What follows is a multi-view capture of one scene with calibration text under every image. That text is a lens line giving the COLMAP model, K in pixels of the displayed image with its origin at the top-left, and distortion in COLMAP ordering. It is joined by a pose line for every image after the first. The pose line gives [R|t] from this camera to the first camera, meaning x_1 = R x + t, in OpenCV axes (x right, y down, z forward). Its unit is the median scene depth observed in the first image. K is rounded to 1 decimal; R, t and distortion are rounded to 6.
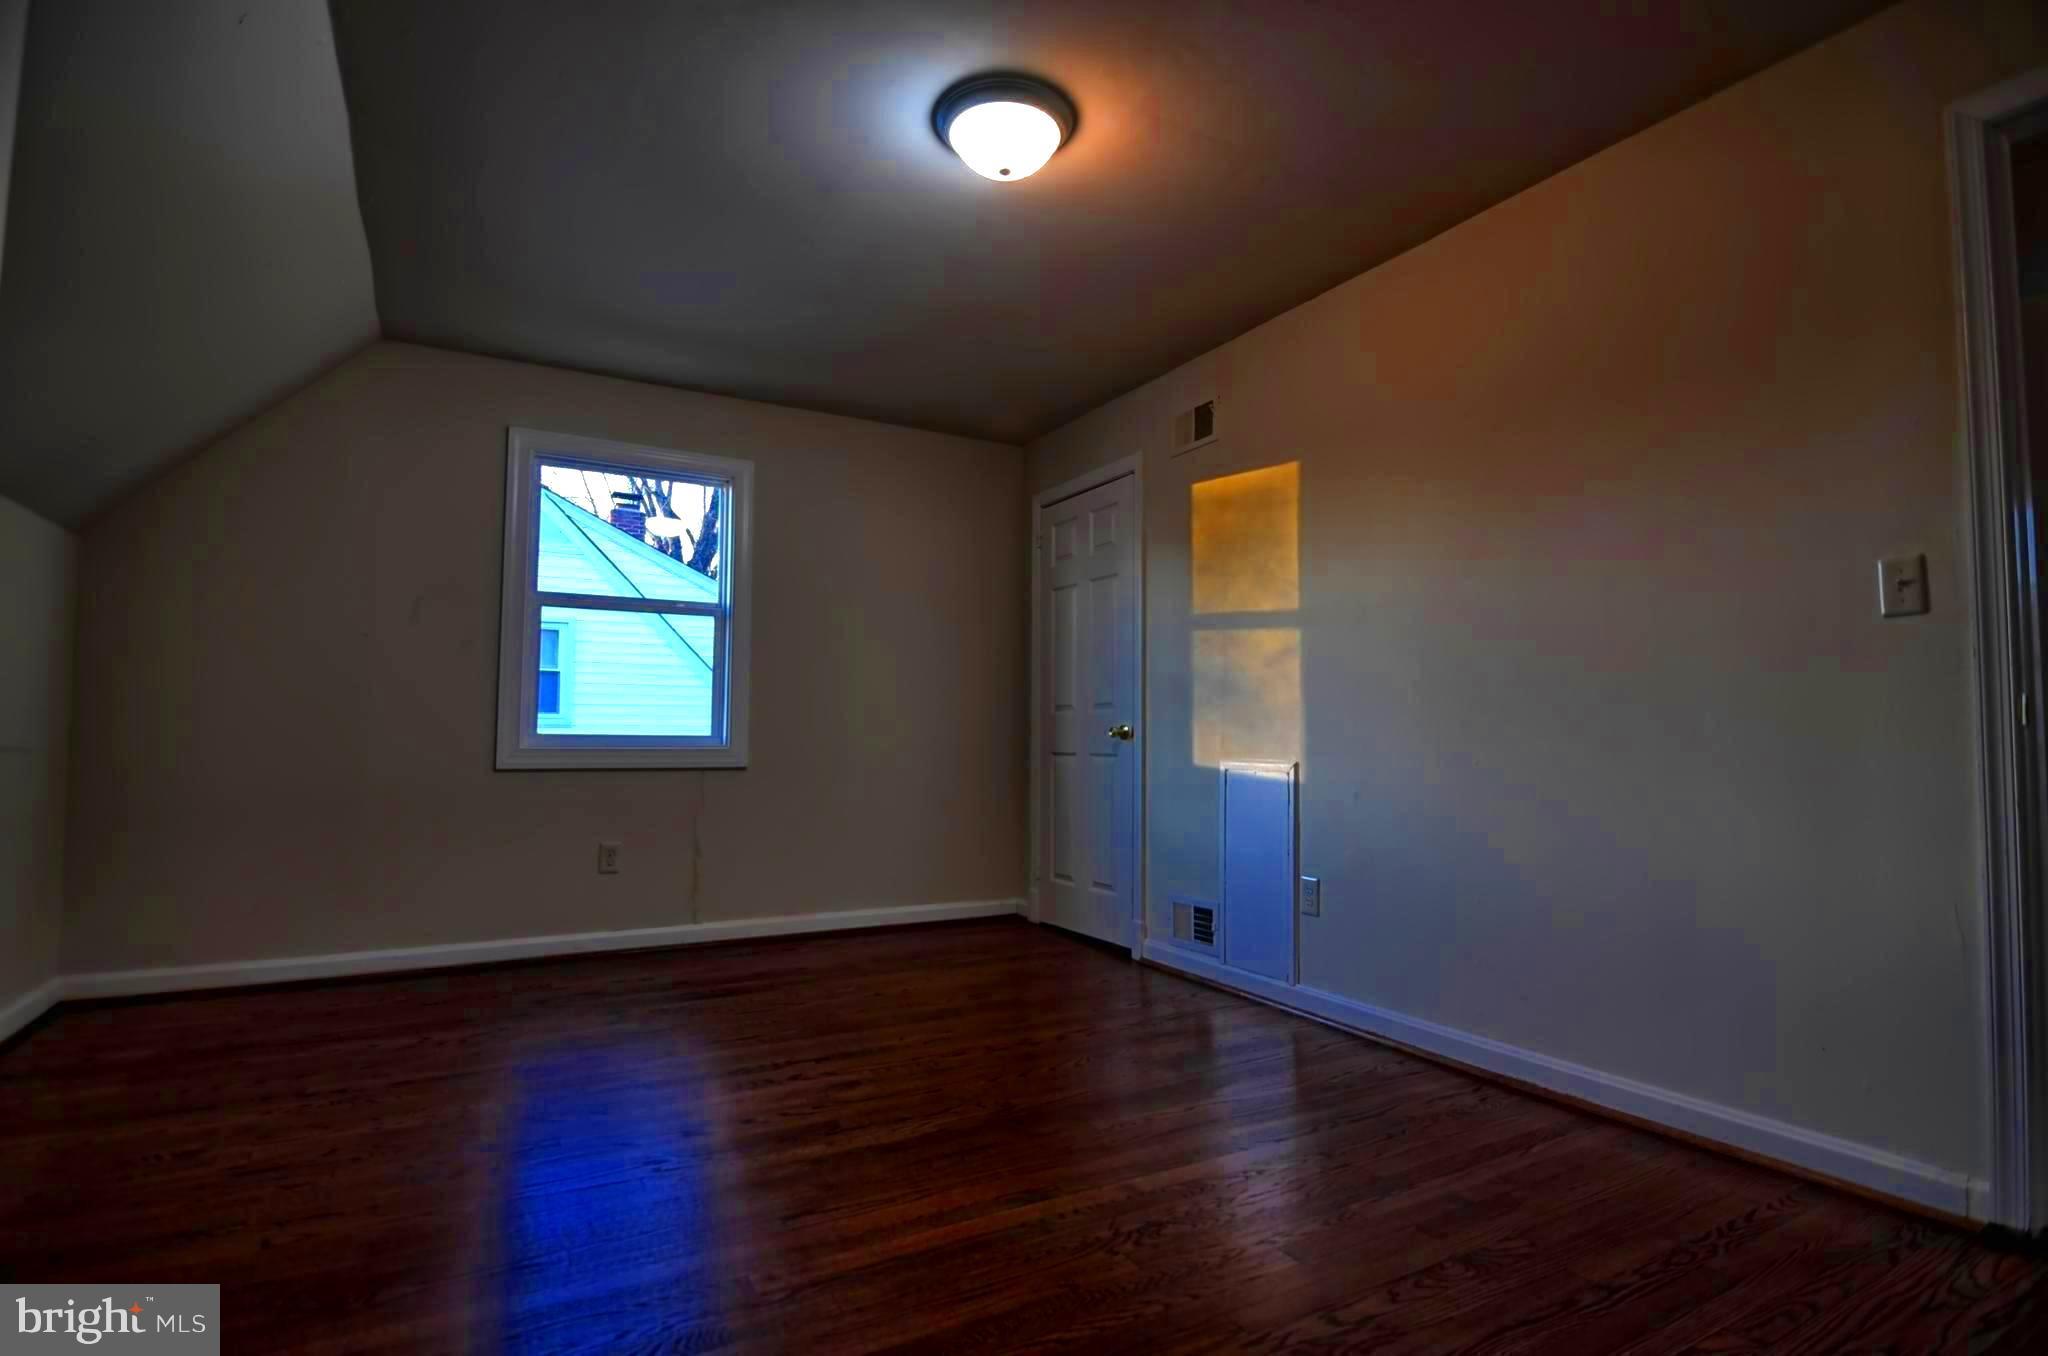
lens RADIAL K [[988.5, 0, 1025.4], [0, 988.5, 684.2], [0, 0, 1]] dist [-0.014501, -0.003199]
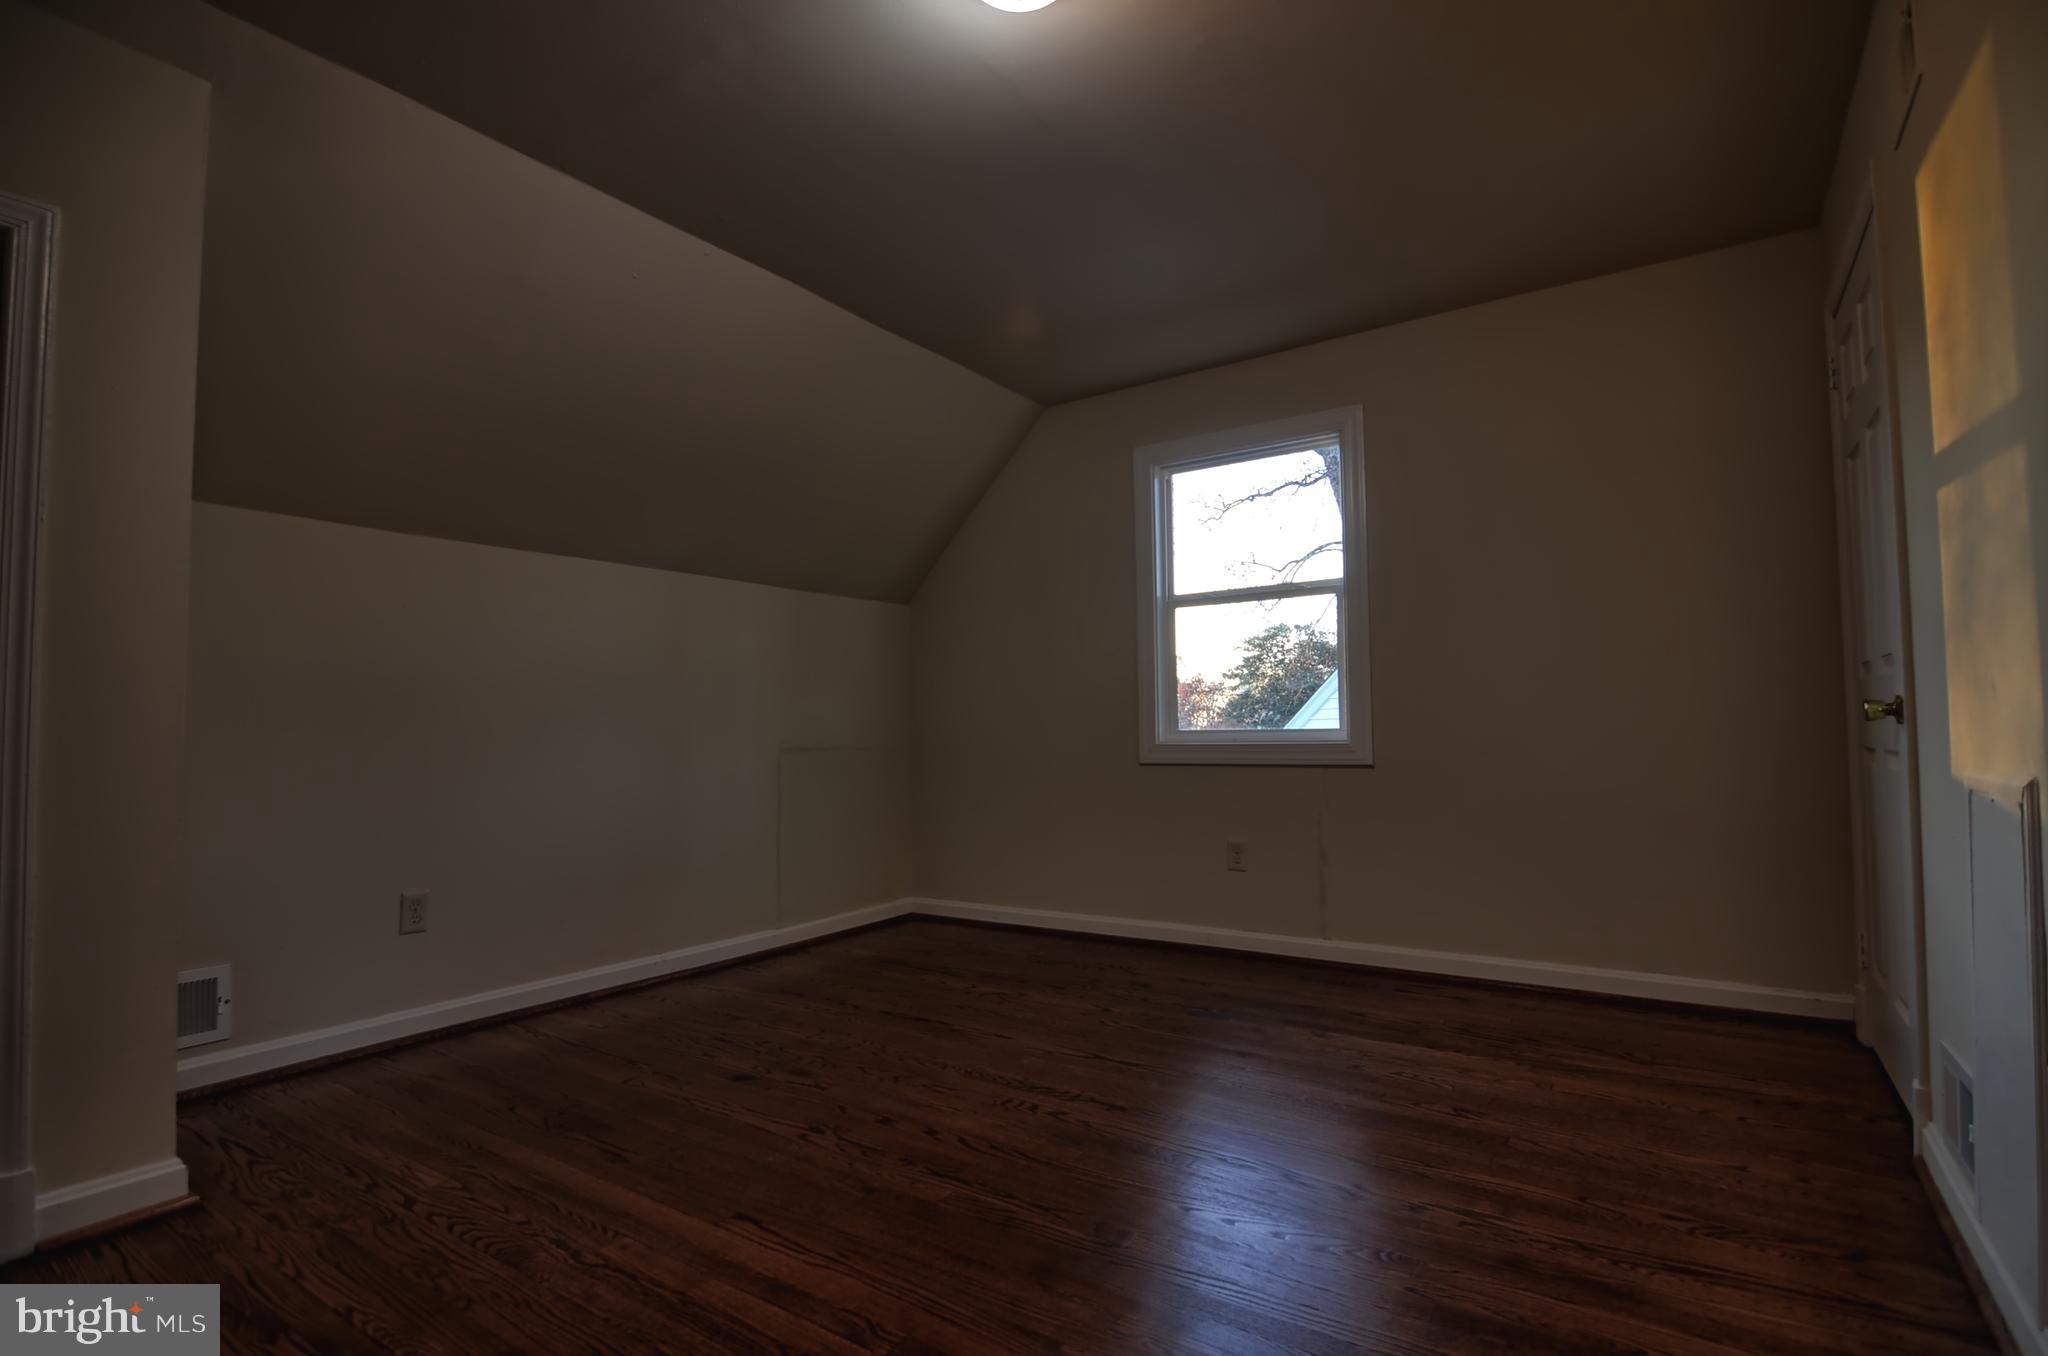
lens RADIAL K [[988.5, 0, 1014.0], [0, 988.5, 680.3], [0, 0, 1]] dist [-0.014501, -0.003199]
pose [[0.422176, -0.057705, -0.904675, 0.373148], [0.071986, 0.996954, -0.029998, 0.015730], [0.903651, -0.052460, 0.425044, 0.377824]]
